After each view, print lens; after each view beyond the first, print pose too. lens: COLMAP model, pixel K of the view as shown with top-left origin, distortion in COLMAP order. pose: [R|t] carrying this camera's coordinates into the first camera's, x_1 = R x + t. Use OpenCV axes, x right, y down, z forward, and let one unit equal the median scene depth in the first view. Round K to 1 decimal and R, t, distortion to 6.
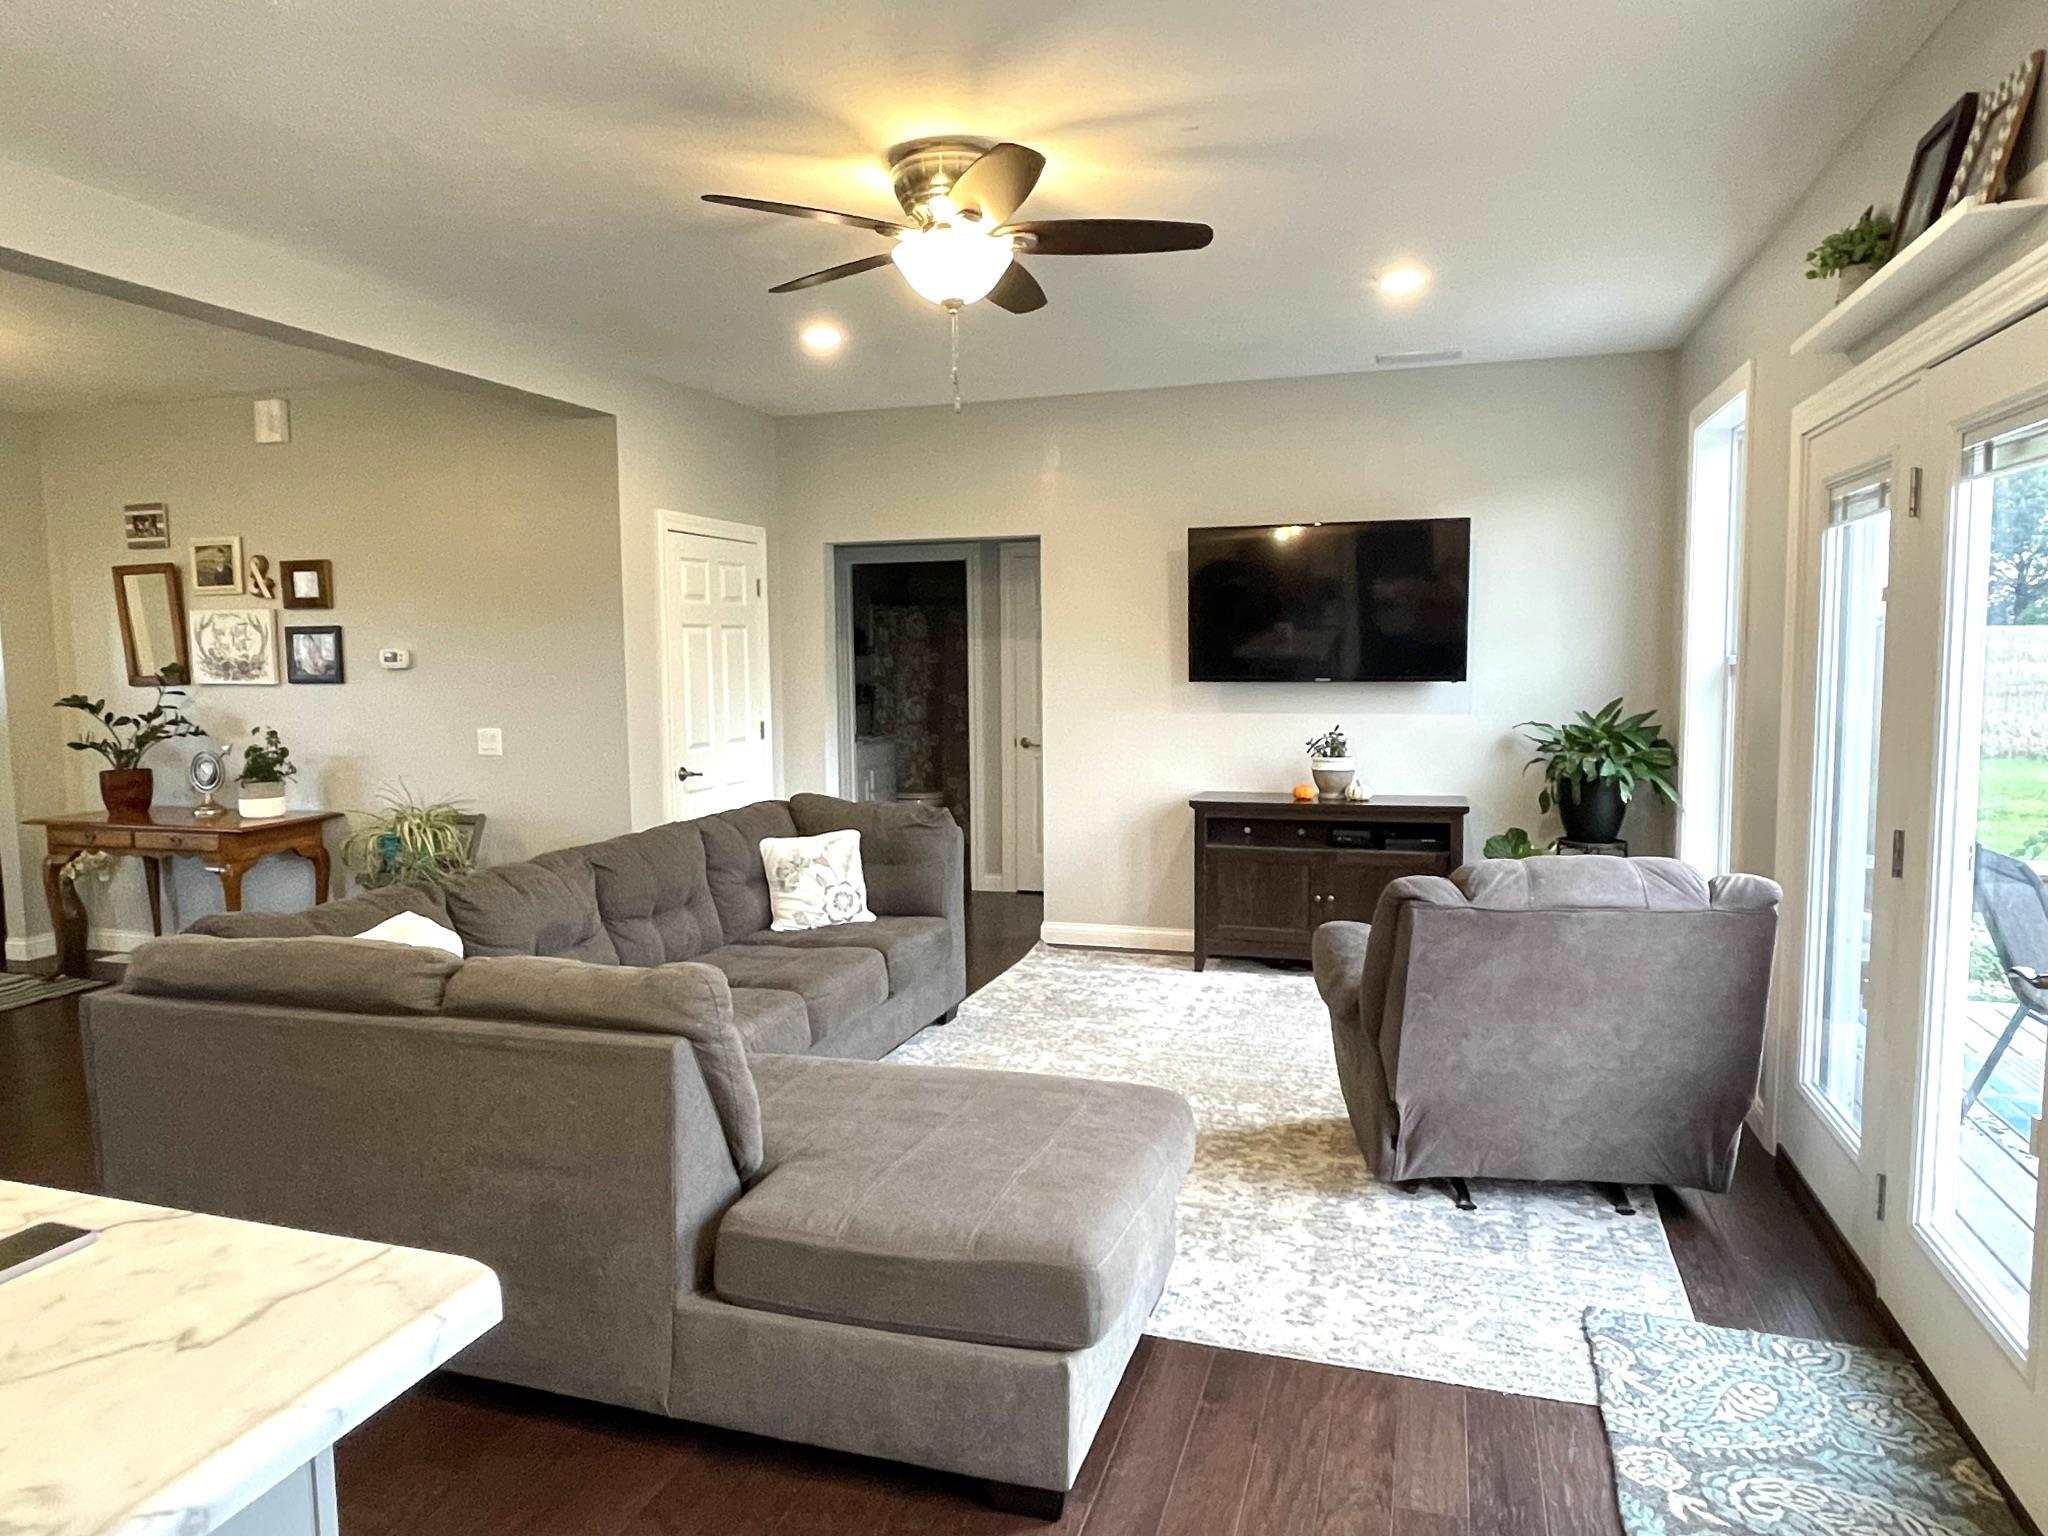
lens RADIAL K [[1316.0, 0, 1024.0], [0, 1316.0, 768.0], [0, 0, 1]] dist [-0.004785, -0.003135]
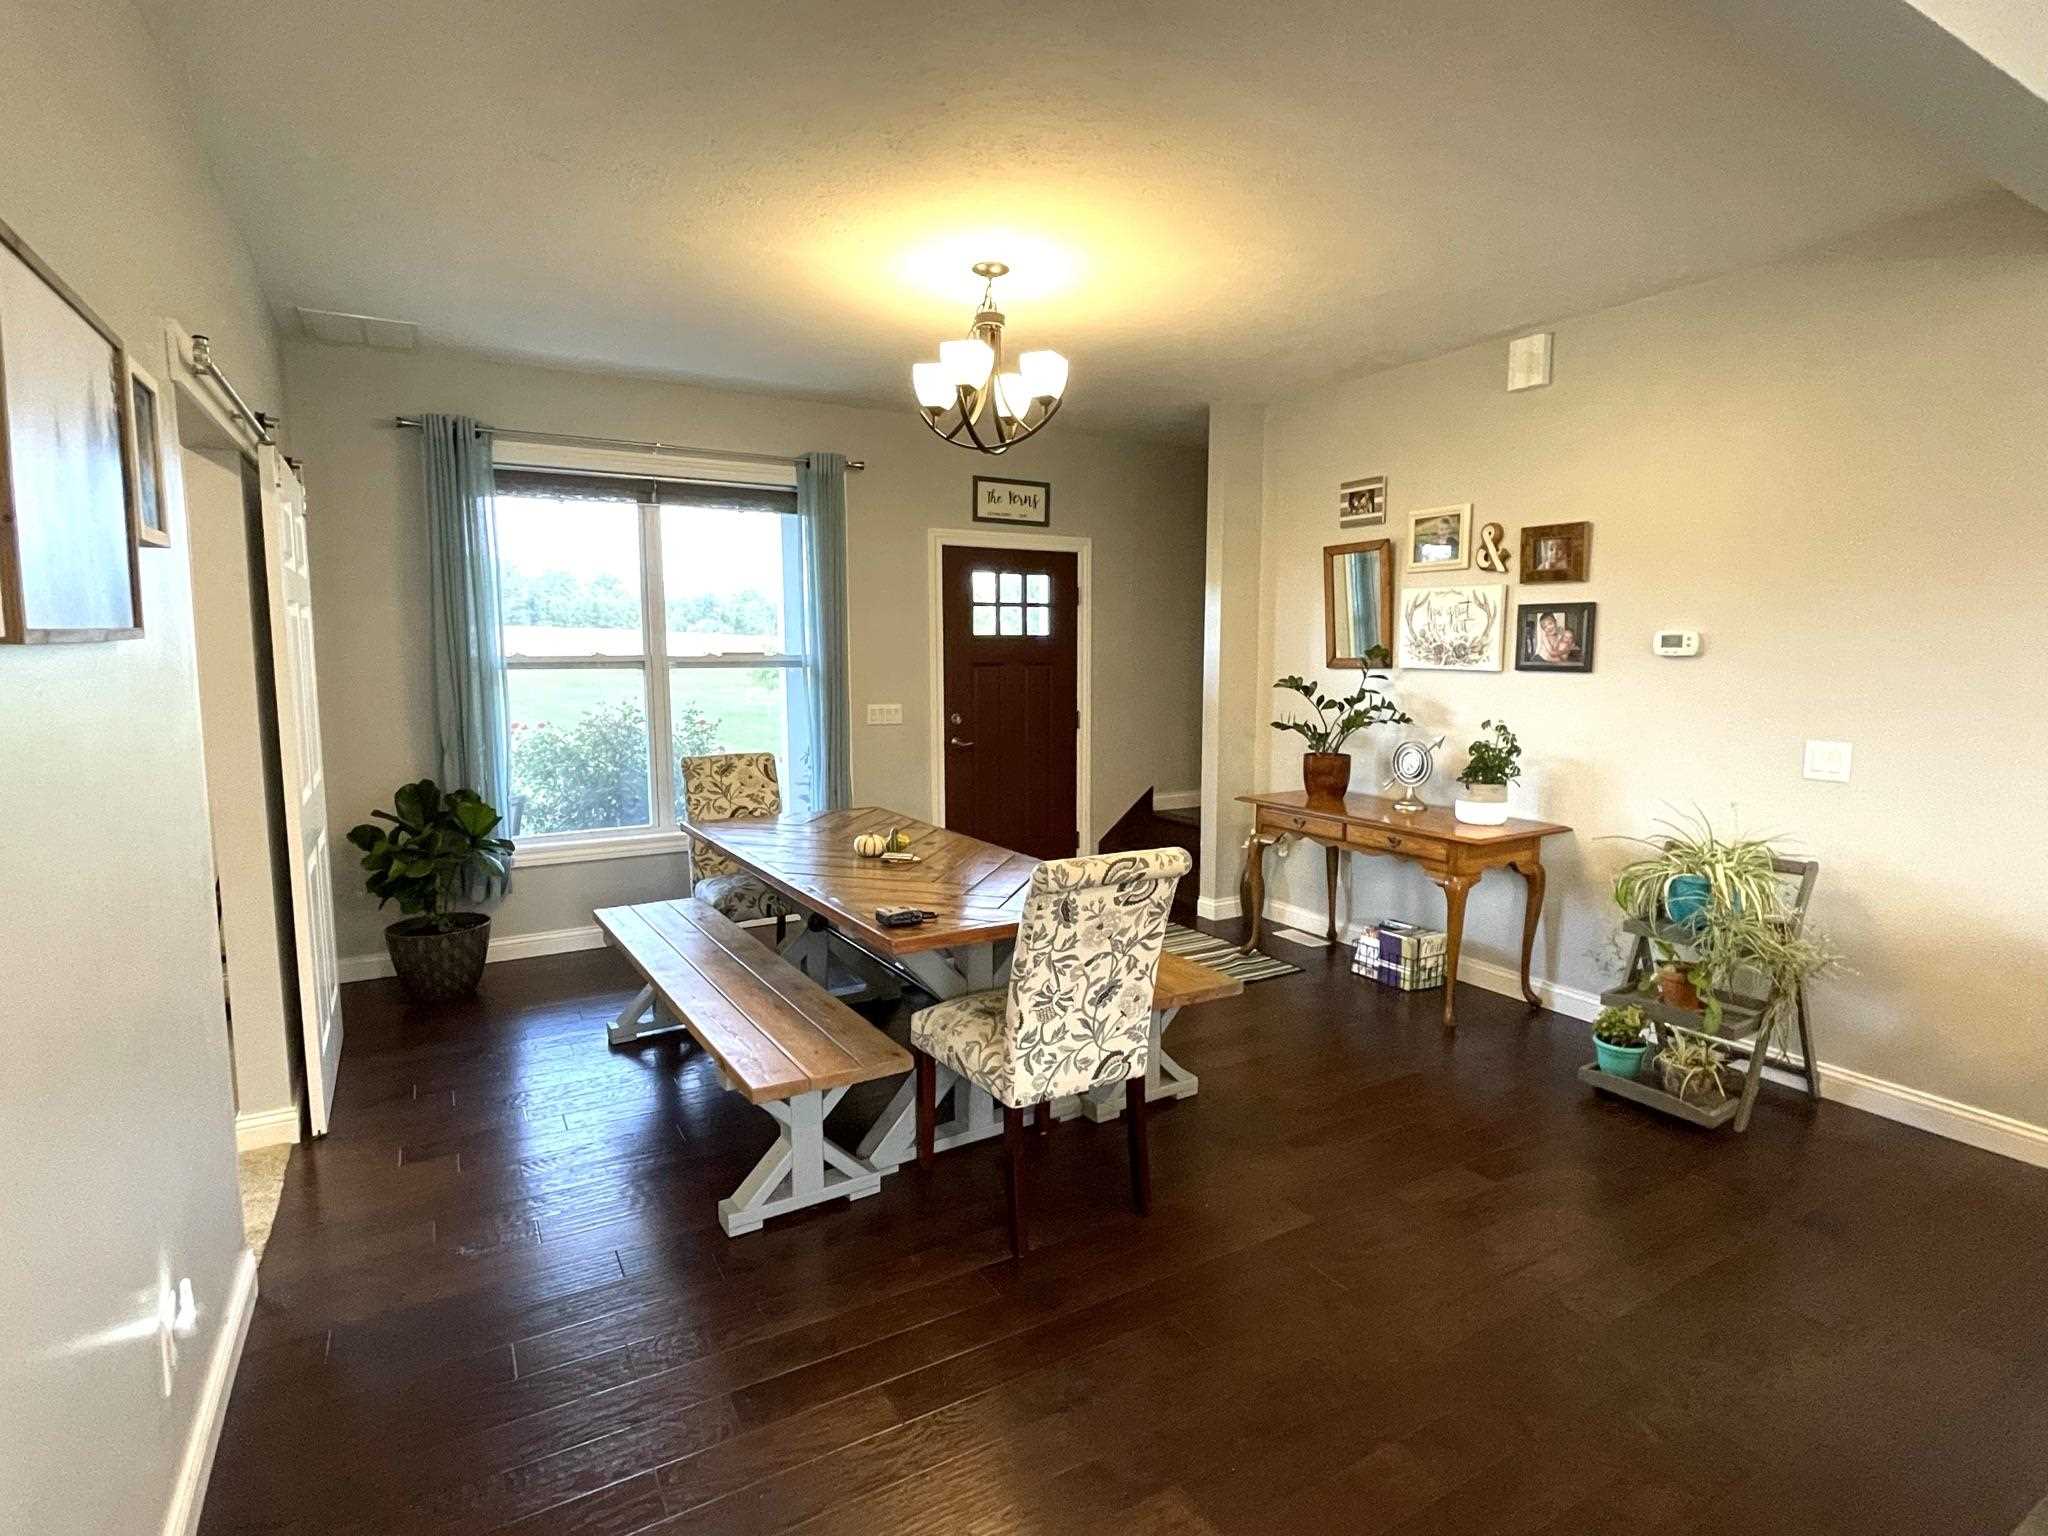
lens RADIAL K [[1023.9, 0, 1024.0], [0, 1023.9, 768.0], [0, 0, 1]] dist [-0.026894, 0.000090]
pose [[0.741967, 0.088801, -0.664529, -0.347608], [-0.066527, 0.996049, 0.058822, -0.018096], [0.667127, 0.000565, 0.744944, 0.284329]]
